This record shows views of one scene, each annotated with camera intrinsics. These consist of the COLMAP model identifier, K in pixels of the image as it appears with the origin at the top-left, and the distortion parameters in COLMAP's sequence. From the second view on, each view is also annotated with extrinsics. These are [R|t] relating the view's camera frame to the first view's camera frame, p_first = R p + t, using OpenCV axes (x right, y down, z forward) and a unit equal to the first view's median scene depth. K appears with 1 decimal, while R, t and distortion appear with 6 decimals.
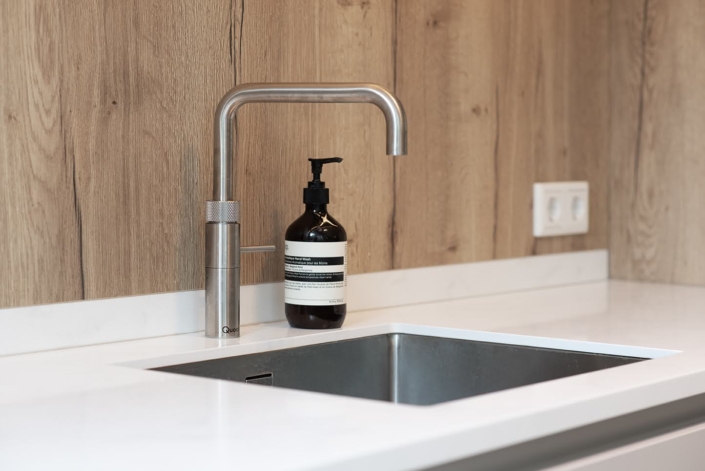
lens RADIAL K [[1667.3, 0, 352.8], [0, 1667.3, 231.3], [0, 0, 1]] dist [-0.098175, 0.000000]
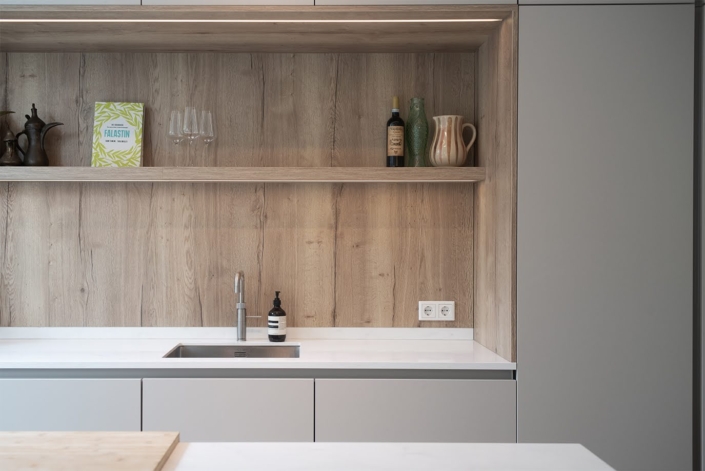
lens RADIAL K [[780.9, 0, 352.9], [0, 780.9, 238.7], [0, 0, 1]] dist [0.042976, 0.000000]
pose [[0.575170, 0.003102, -0.818028, 1.257381], [-0.039785, 0.998916, -0.024186, -0.109517], [0.817066, 0.046456, 0.574670, 0.193523]]
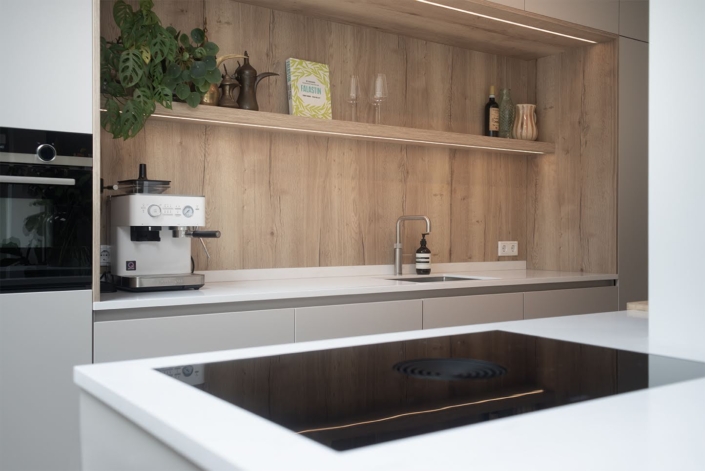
lens RADIAL K [[780.9, 0, 354.7], [0, 780.9, 237.0], [0, 0, 1]] dist [0.042976, 0.000000]
pose [[0.959481, -0.001375, -0.281770, 0.332316], [-0.012439, 0.998807, -0.047229, 0.053379], [0.281499, 0.048820, 0.958319, -0.836290]]
